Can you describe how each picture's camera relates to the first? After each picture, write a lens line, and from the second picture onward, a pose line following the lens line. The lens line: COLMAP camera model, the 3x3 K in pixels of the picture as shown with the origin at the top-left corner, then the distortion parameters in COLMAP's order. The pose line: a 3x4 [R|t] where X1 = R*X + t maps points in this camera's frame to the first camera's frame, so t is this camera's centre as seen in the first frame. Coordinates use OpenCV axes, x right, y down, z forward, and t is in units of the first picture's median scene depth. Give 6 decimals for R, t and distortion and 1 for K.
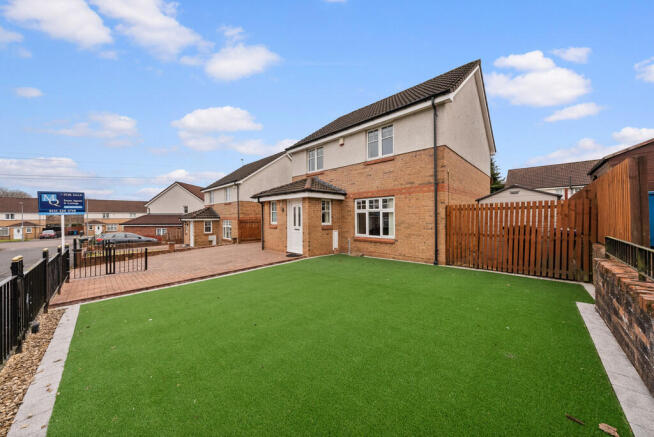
lens RADIAL K [[224.7, 0, 327.9], [0, 224.7, 216.5], [0, 0, 1]] dist [0.009524, 0.000010]
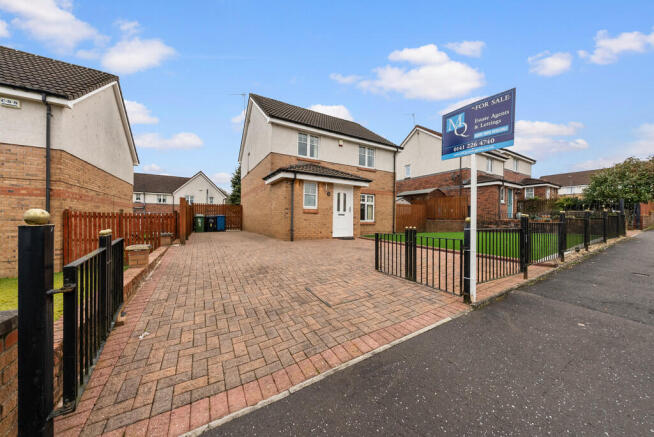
lens RADIAL K [[224.7, 0, 327.9], [0, 224.7, 216.5], [0, 0, 1]] dist [0.009524, 0.000010]
pose [[0.260353, 0.029927, 0.965050, -1.188983], [-0.012356, 0.999541, -0.027663, 0.099262], [-0.965434, -0.004722, 0.260603, 0.815505]]
